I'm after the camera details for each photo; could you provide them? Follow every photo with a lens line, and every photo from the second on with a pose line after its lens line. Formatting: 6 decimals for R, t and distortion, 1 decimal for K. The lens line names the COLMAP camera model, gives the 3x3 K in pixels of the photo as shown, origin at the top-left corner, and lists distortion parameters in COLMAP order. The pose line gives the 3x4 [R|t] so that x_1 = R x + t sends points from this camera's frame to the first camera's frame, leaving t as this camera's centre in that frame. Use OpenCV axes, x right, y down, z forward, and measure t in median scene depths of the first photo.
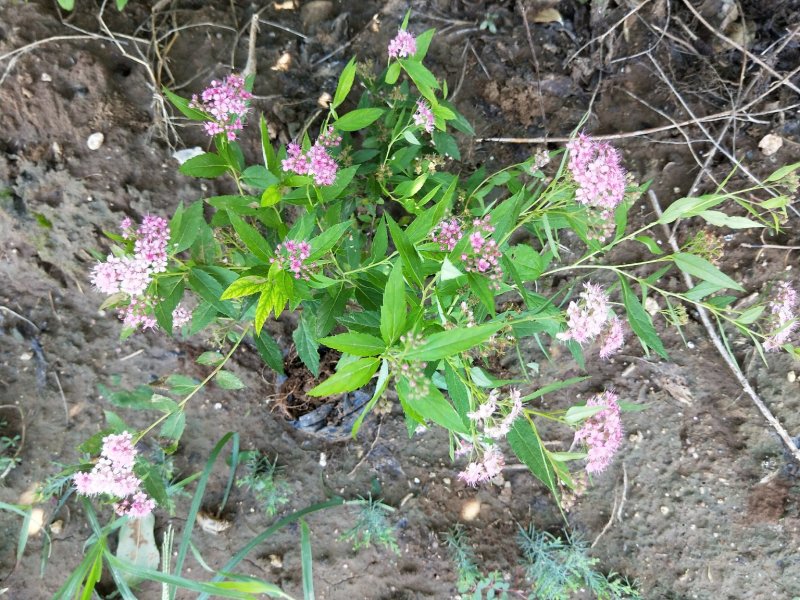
lens RADIAL K [[653.6, 0, 398.2], [0, 653.6, 302.1], [0, 0, 1]] dist [-0.006390, -0.007120]
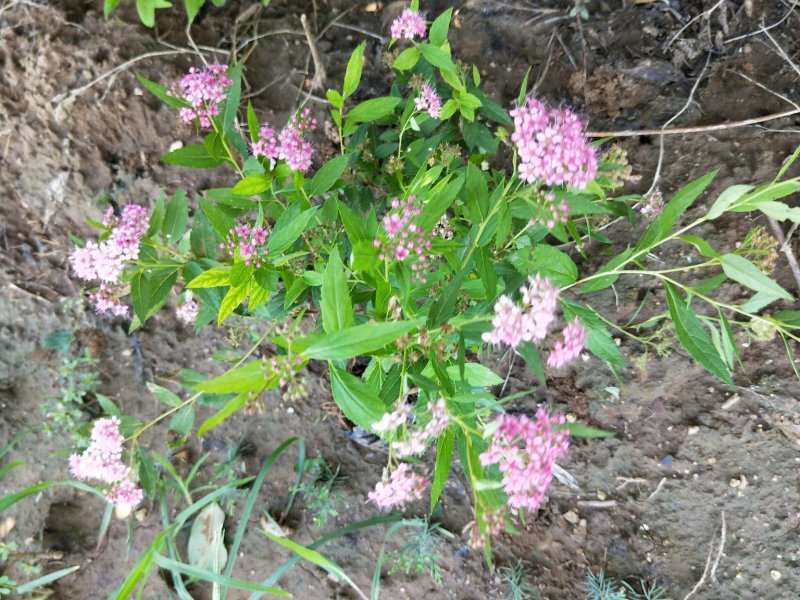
lens RADIAL K [[660.3, 0, 399.8], [0, 660.3, 302.7], [0, 0, 1]] dist [-0.020080, 0.007327]
pose [[0.966679, 0.028781, -0.254368, 0.147845], [-0.034409, 0.999251, -0.017702, 0.005820], [0.253668, 0.025865, 0.966946, 0.067109]]
